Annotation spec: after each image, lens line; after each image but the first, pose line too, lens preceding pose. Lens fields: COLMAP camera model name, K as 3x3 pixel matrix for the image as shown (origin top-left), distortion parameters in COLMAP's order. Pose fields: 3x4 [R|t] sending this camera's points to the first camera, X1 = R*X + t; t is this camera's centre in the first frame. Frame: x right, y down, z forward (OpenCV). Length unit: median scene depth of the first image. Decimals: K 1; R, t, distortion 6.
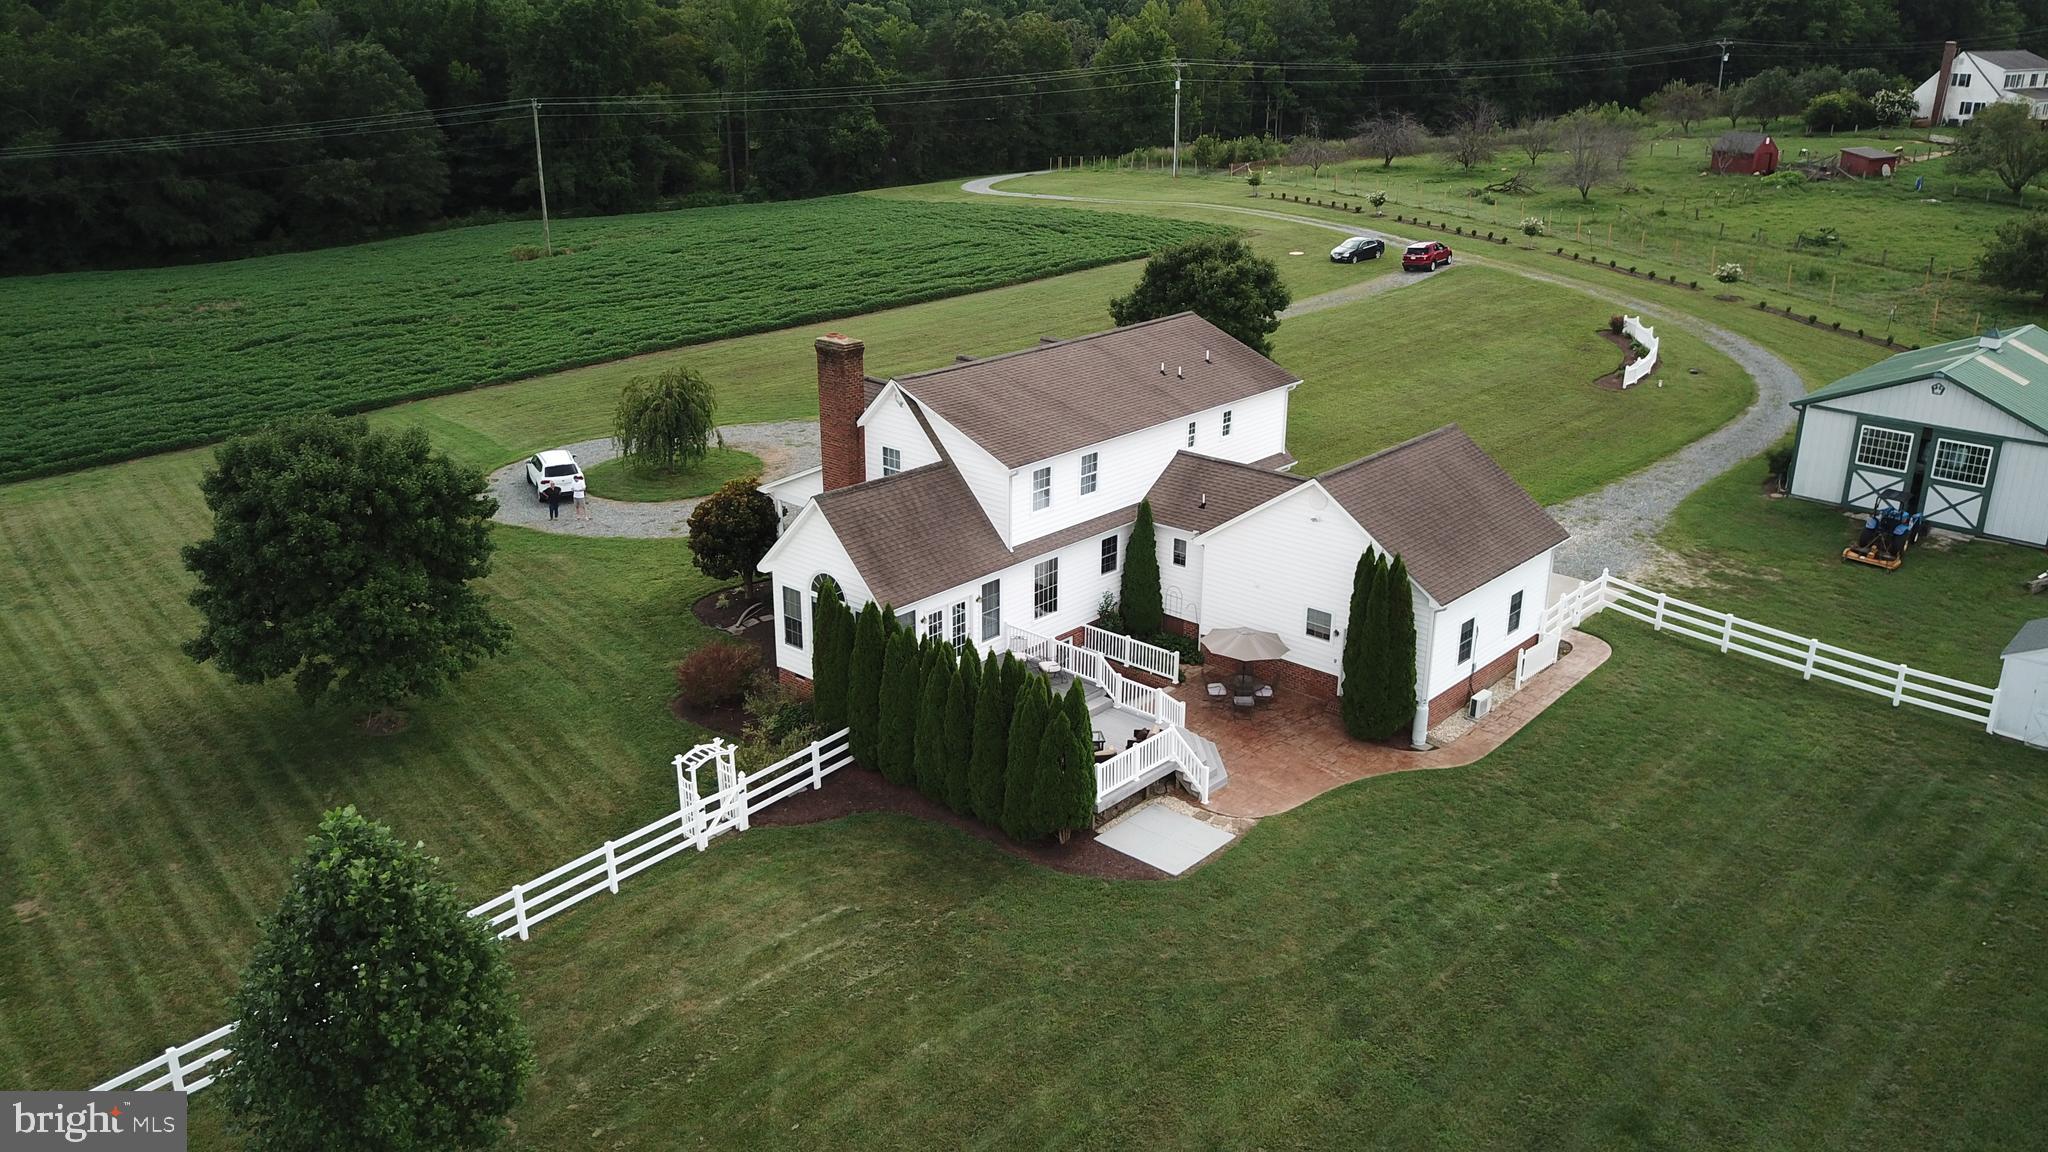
lens RADIAL K [[1582.6, 0, 1017.2], [0, 1582.6, 549.0], [0, 0, 1]] dist [0.005382, -0.017237]
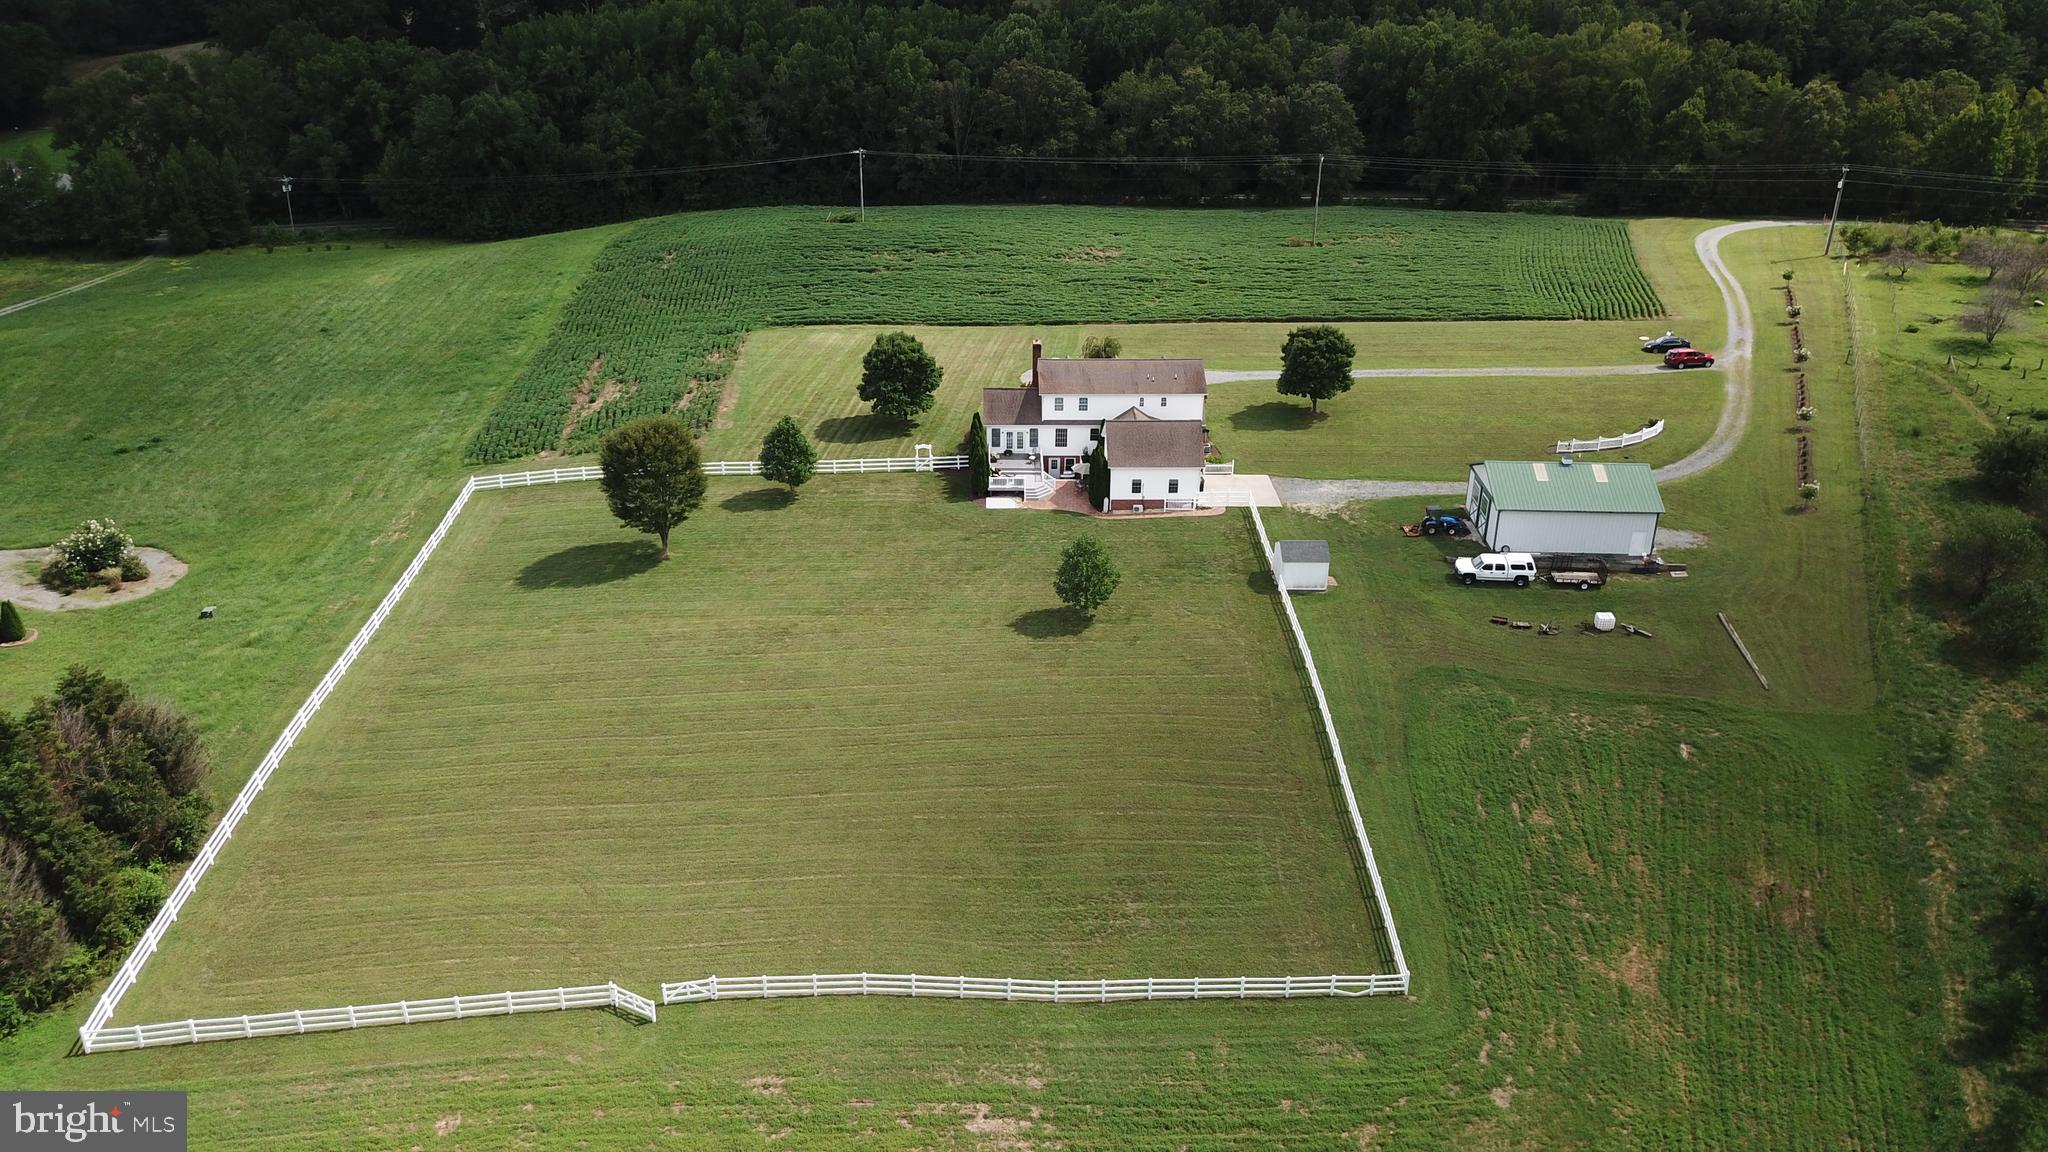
lens RADIAL K [[1568.6, 0, 1004.6], [0, 1568.6, 545.8], [0, 0, 1]] dist [0.010870, -0.002380]
pose [[0.681109, 0.296228, -0.669581, 1.619229], [-0.239147, 0.954351, 0.178948, -0.231432], [0.692025, 0.038245, 0.720860, -0.990642]]
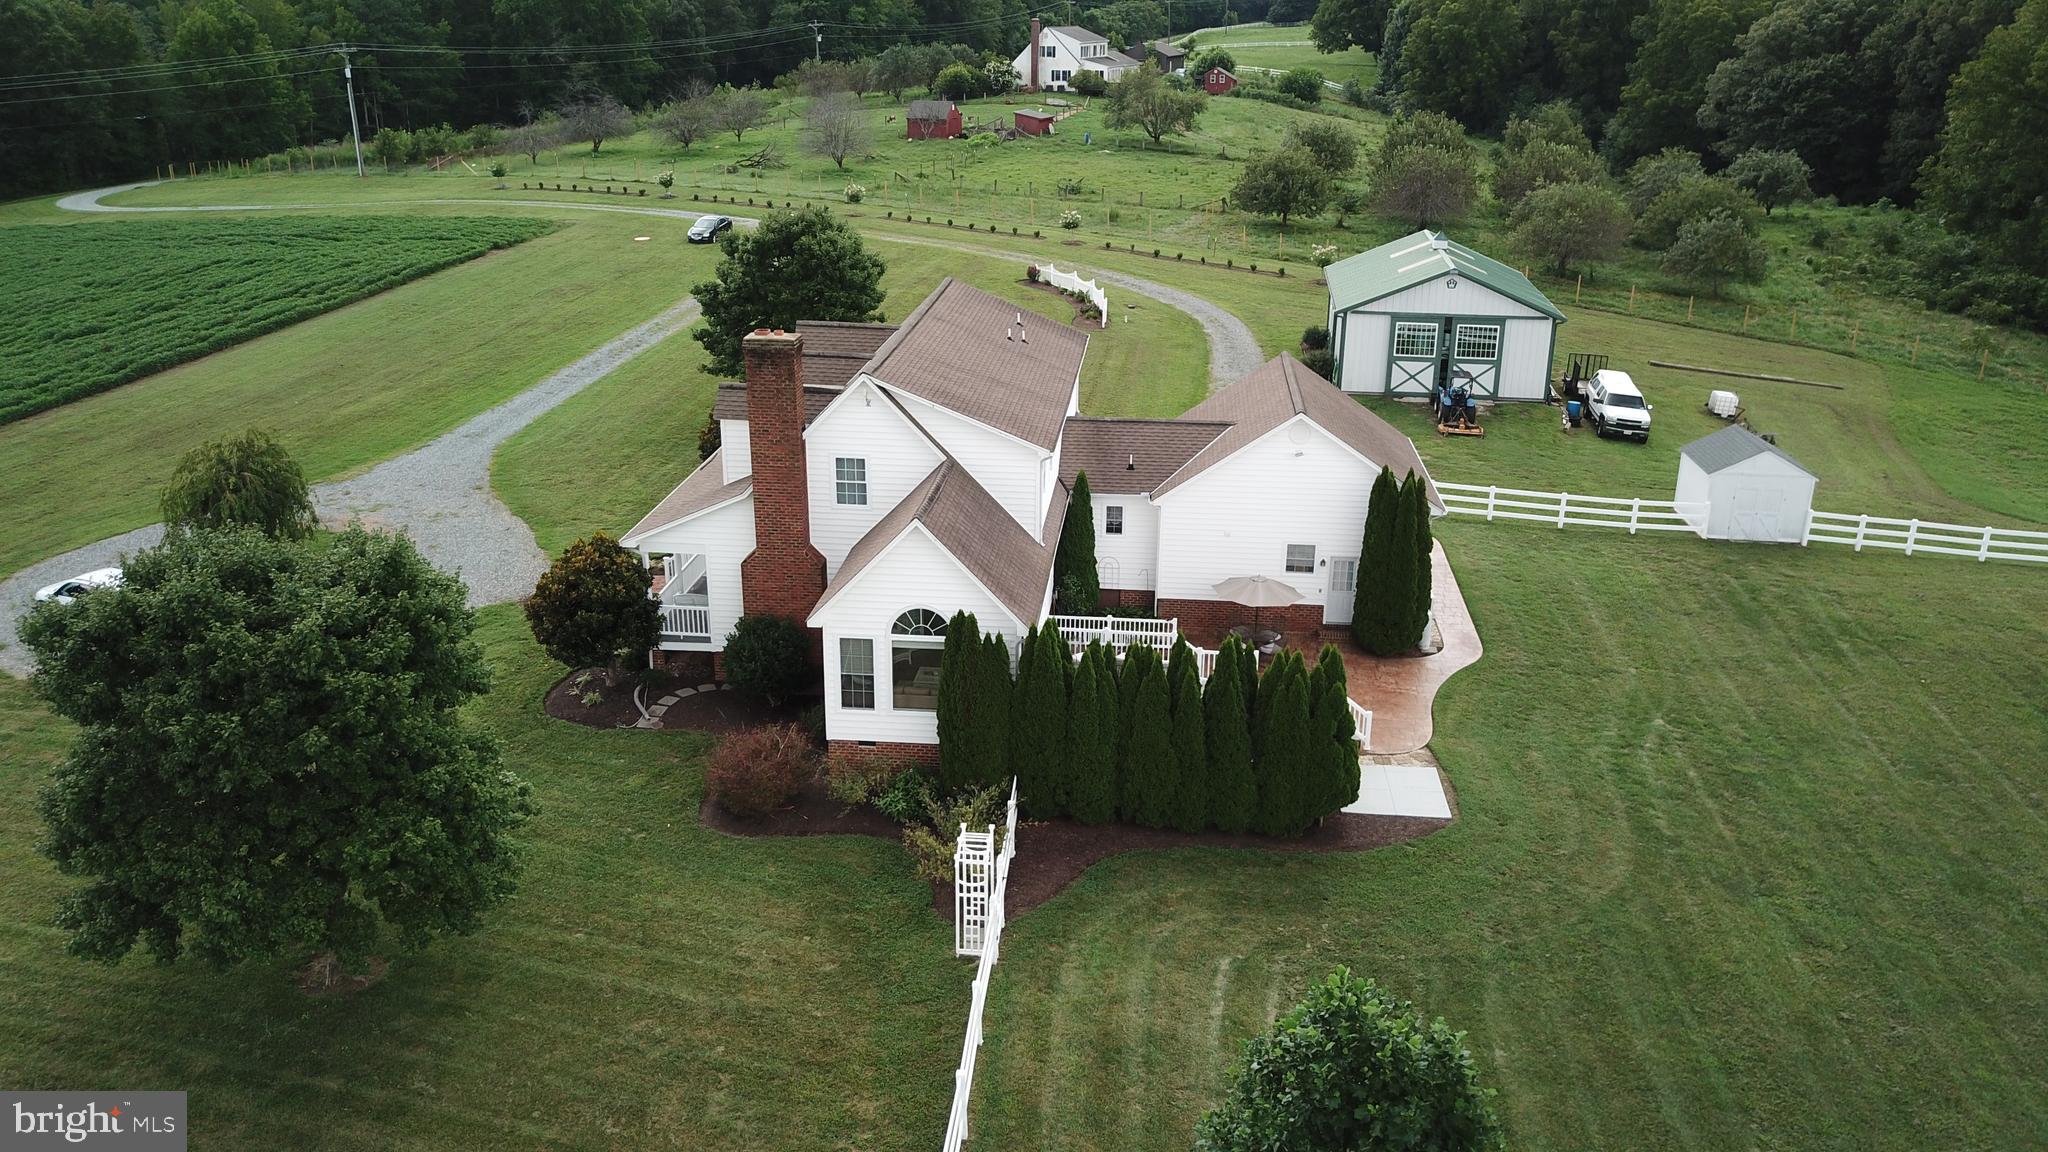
lens RADIAL K [[1577.6, 0, 1021.0], [0, 1577.6, 553.2], [0, 0, 1]] dist [-0.003509, 0.000990]
pose [[0.809691, -0.193363, 0.554087, -0.388472], [0.190038, 0.979677, 0.064180, -0.041108], [-0.555236, 0.053331, 0.829981, 0.208090]]
